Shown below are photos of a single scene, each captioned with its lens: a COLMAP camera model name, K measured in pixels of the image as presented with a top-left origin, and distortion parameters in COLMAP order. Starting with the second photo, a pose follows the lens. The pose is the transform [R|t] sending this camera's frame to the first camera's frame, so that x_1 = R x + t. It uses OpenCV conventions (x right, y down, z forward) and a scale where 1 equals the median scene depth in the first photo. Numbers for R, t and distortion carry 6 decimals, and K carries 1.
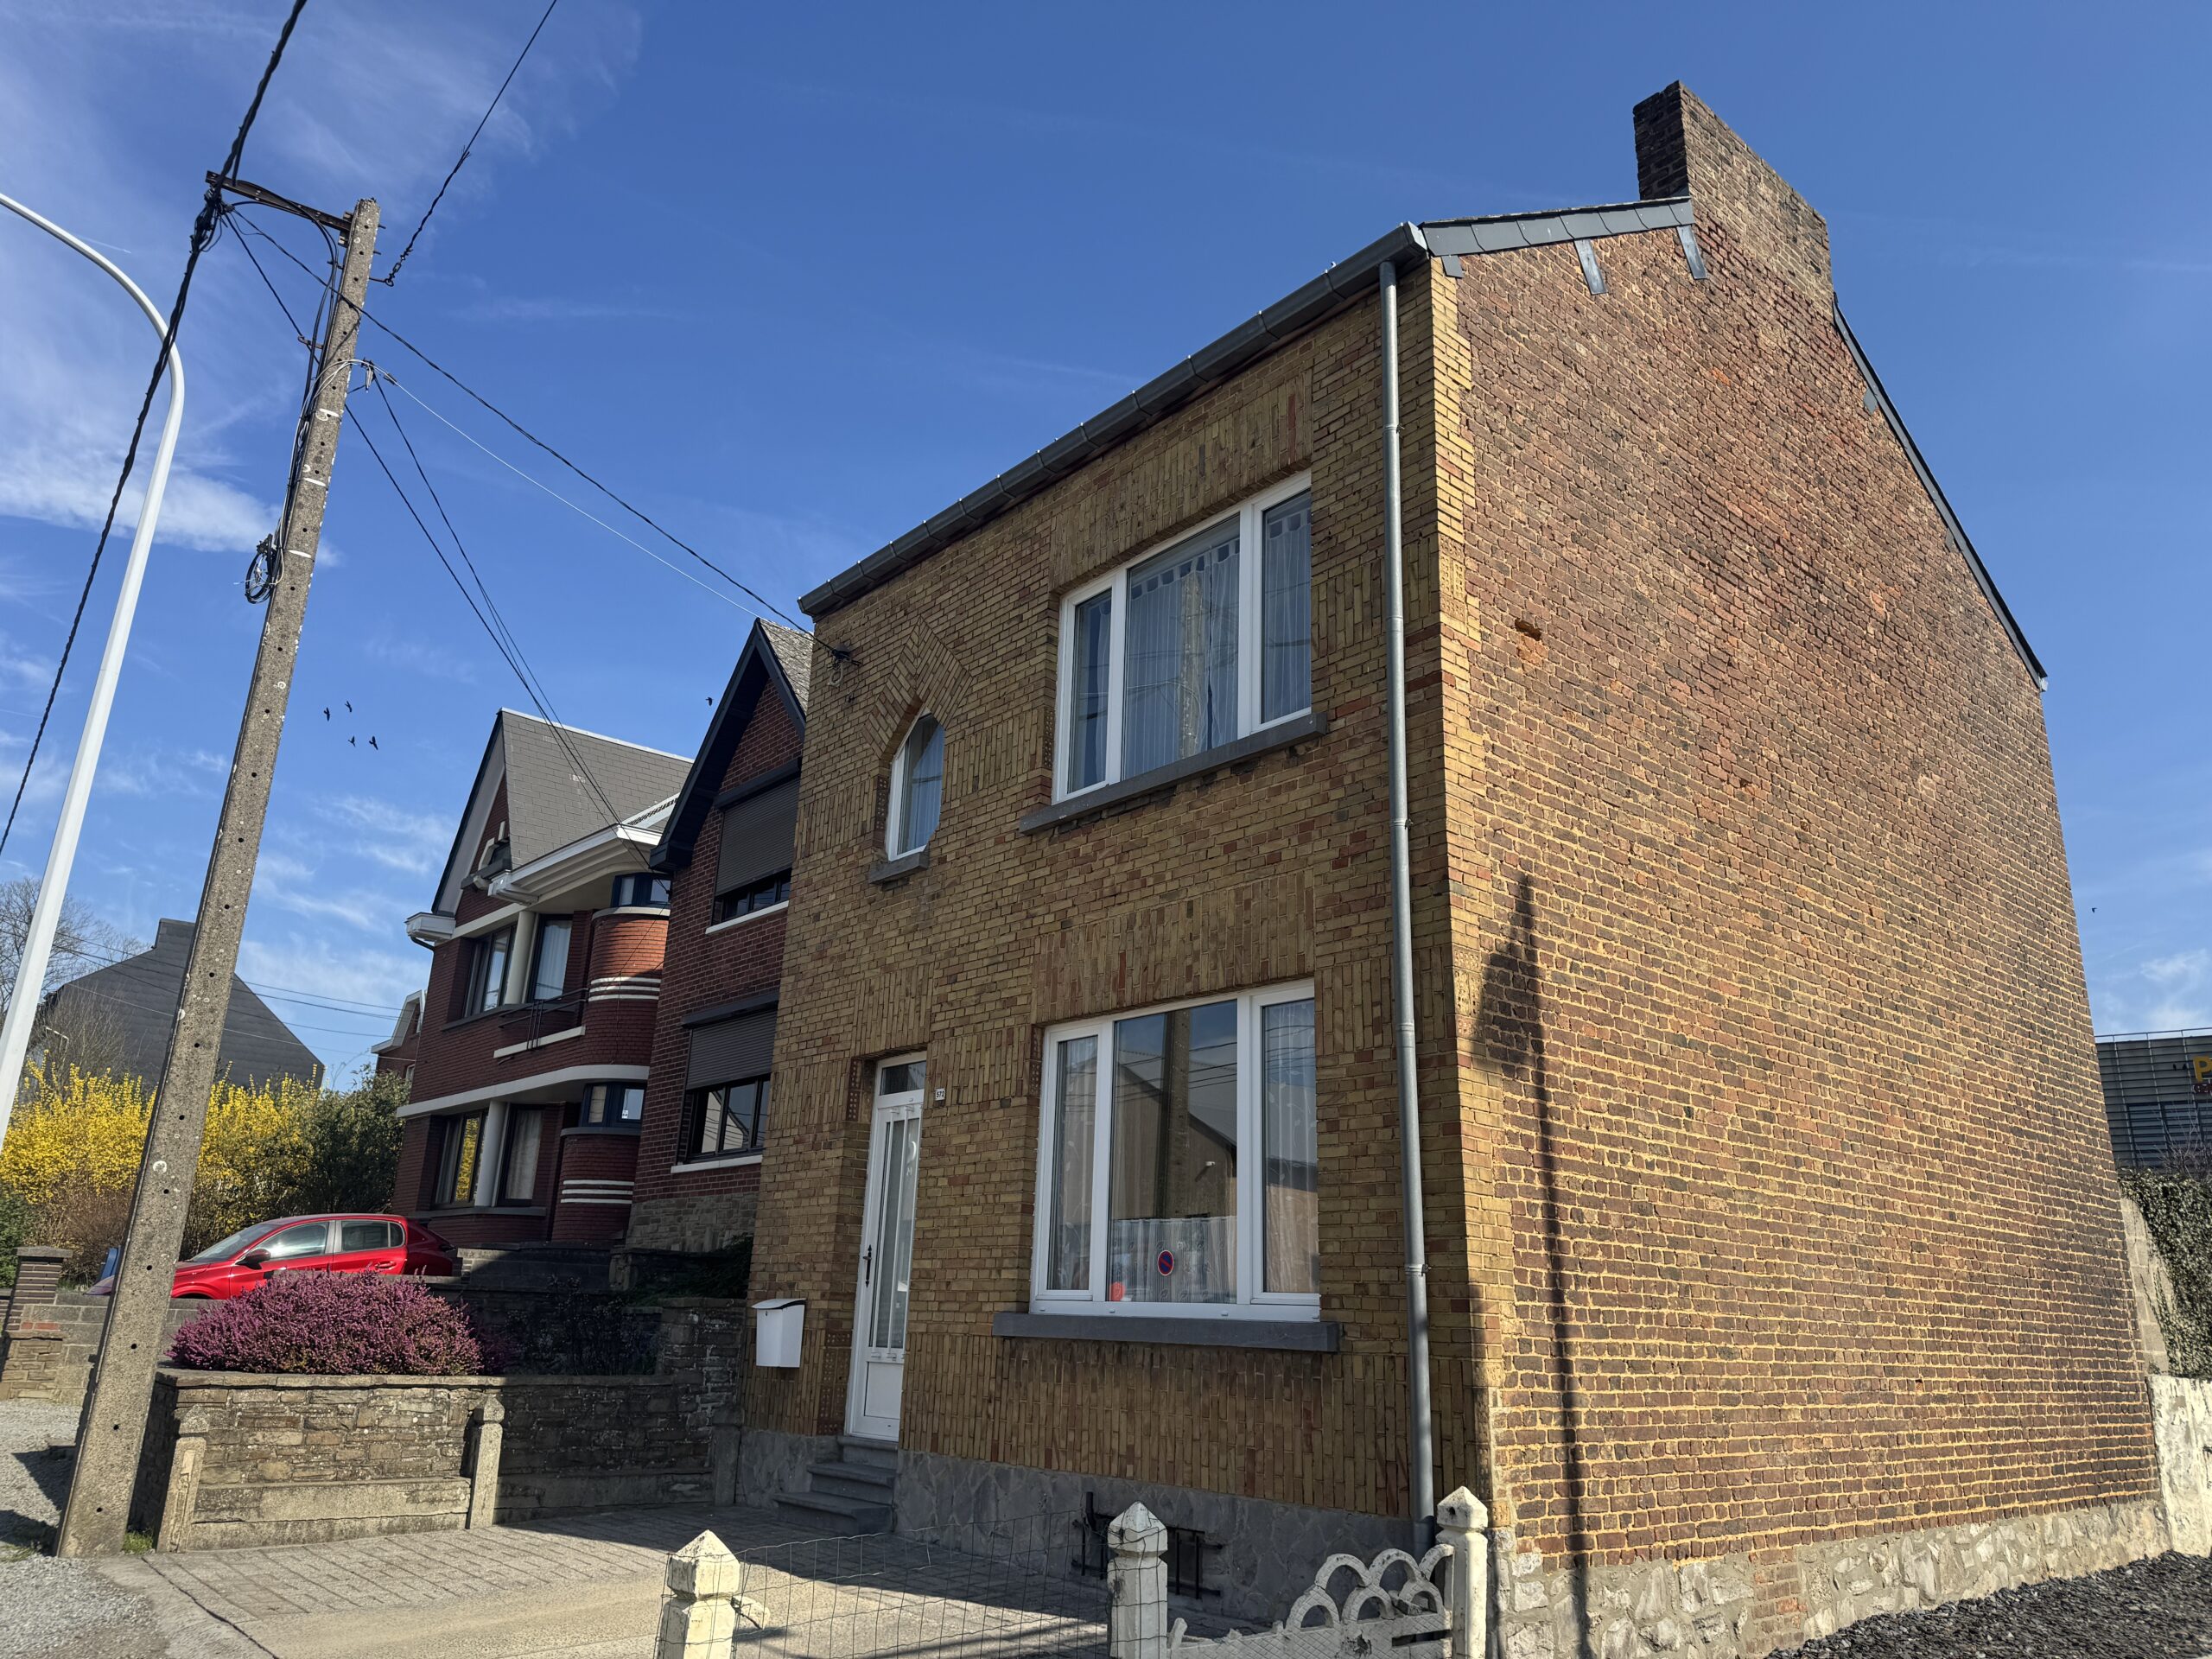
lens RADIAL K [[1551.8, 0, 1093.3], [0, 1551.8, 852.3], [0, 0, 1]] dist [0.082669, -0.094599]
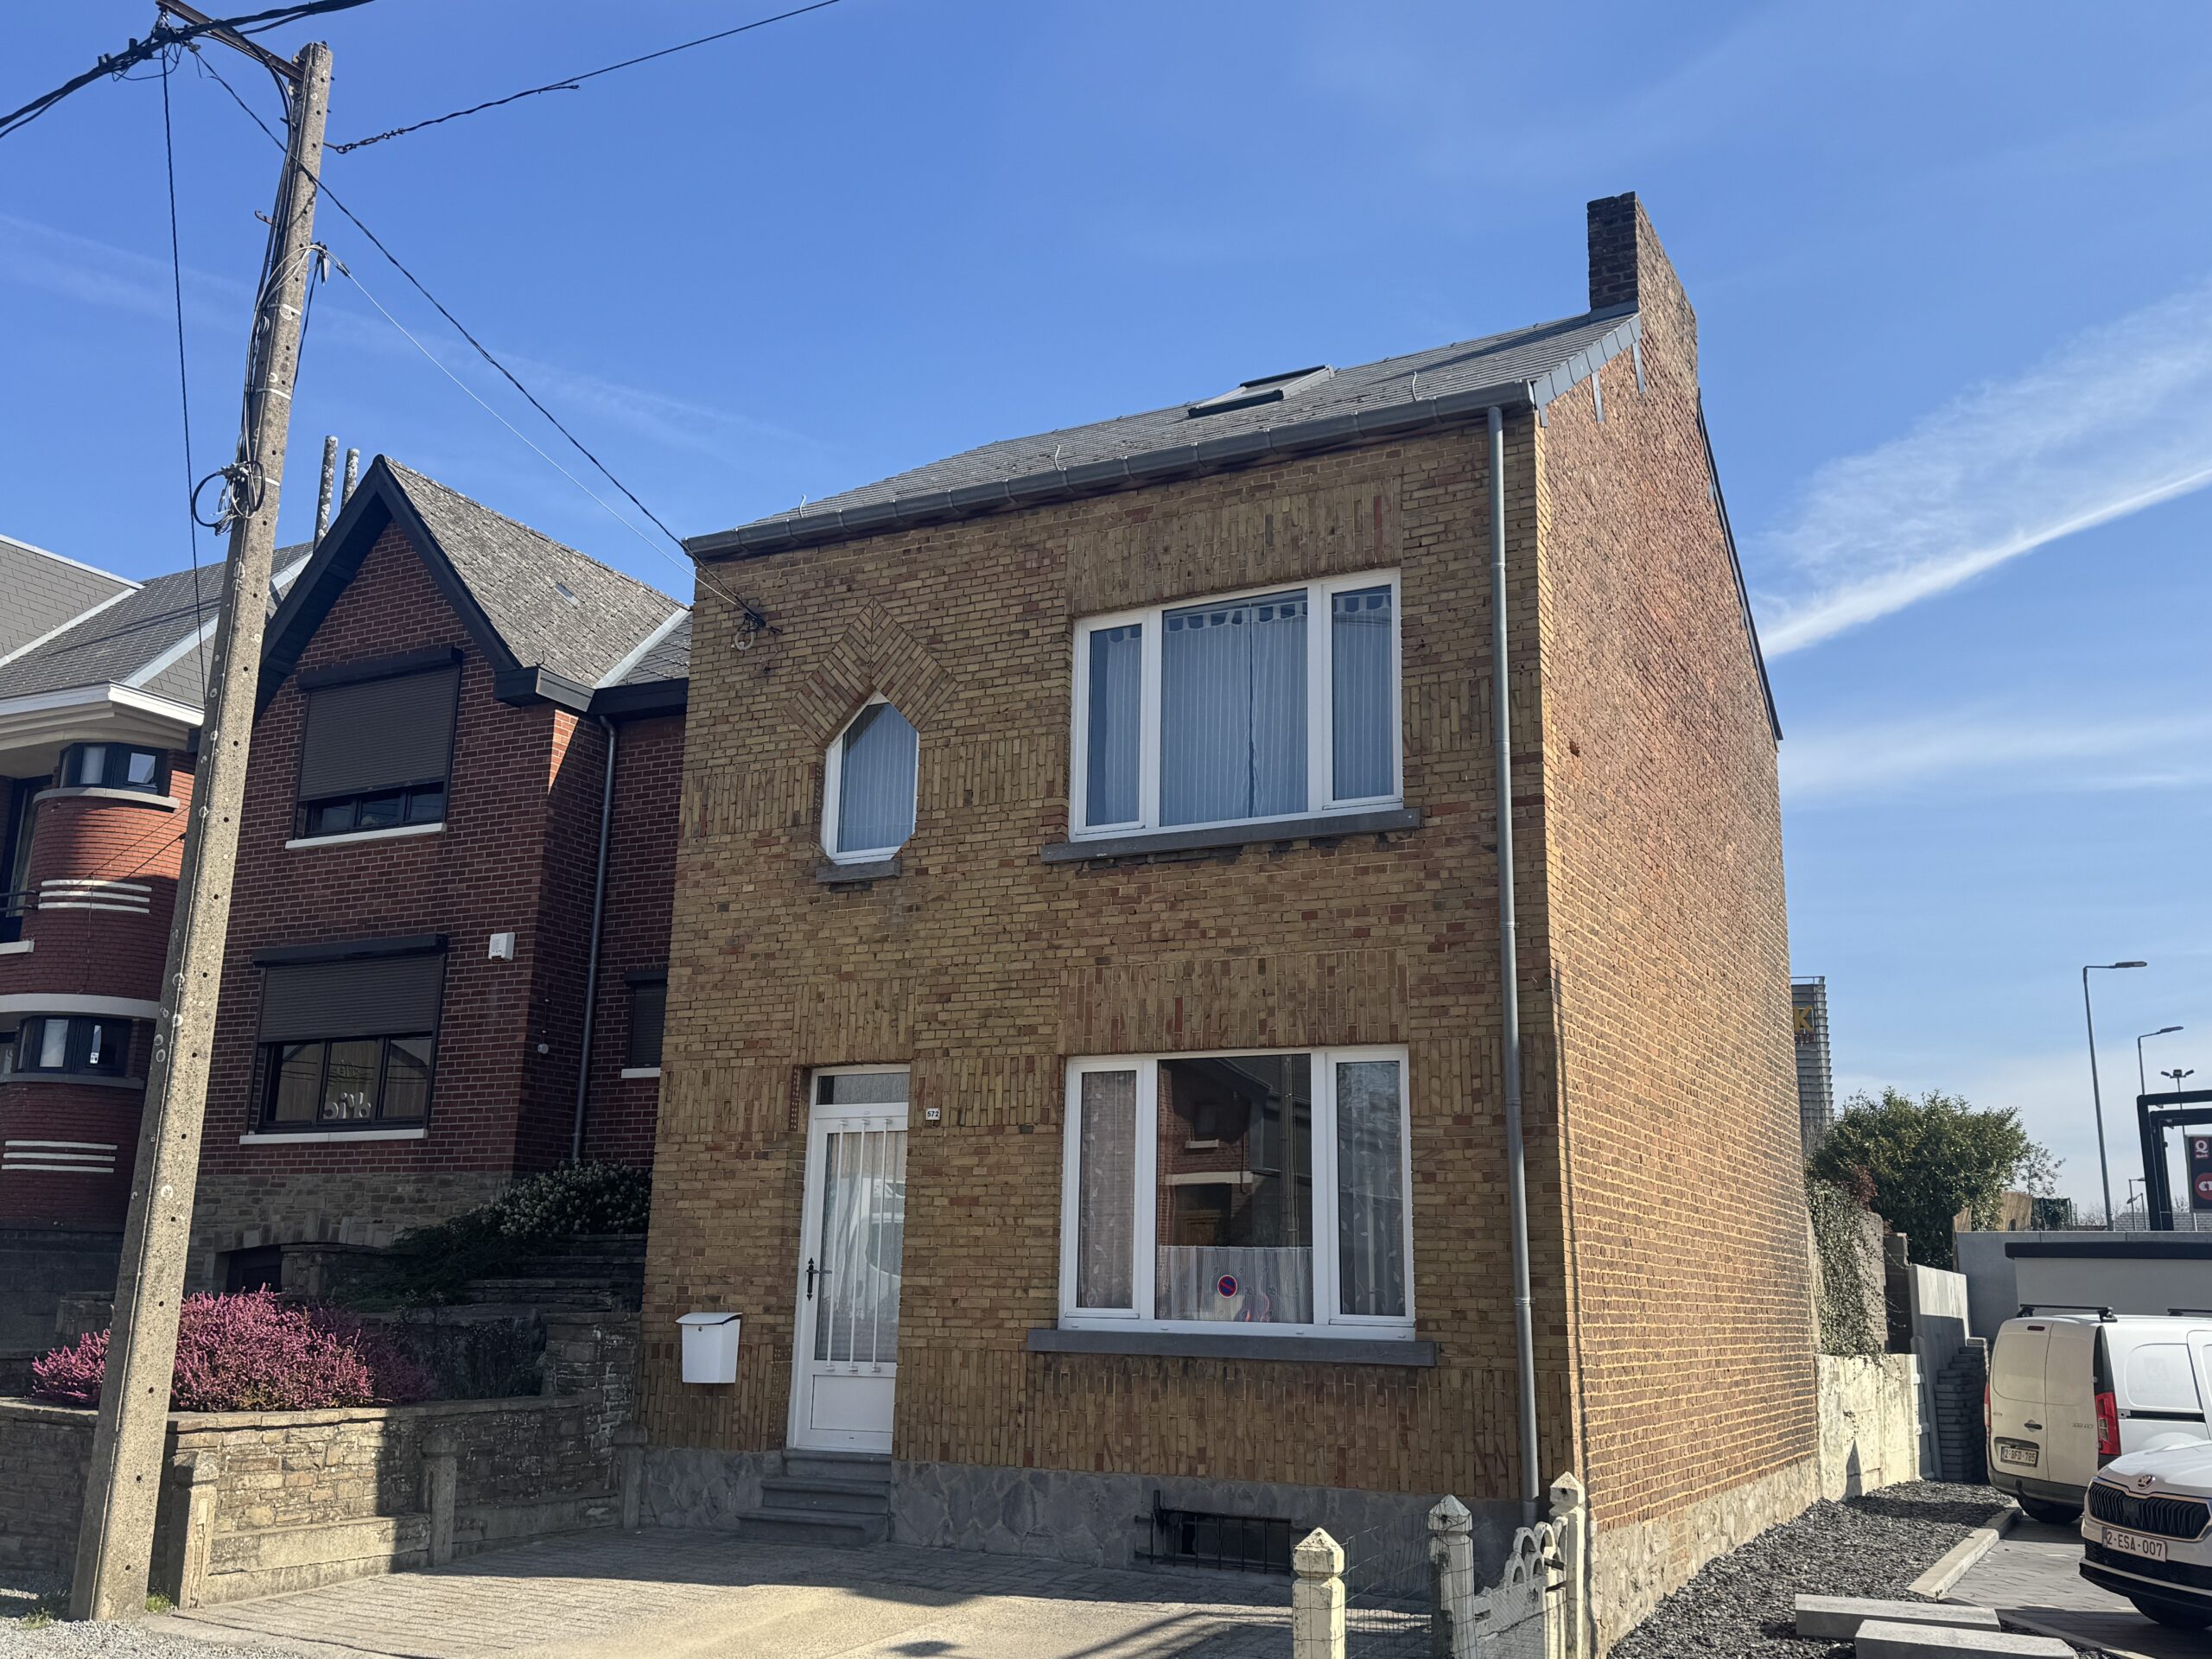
lens RADIAL K [[1946.8, 0, 1139.1], [0, 1946.8, 874.9], [0, 0, 1]] dist [0.123129, -0.131257]
pose [[0.929797, 0.064408, 0.362392, -0.464951], [-0.096278, 0.992850, 0.070563, -0.103688], [-0.355257, -0.100499, 0.929351, -0.209137]]
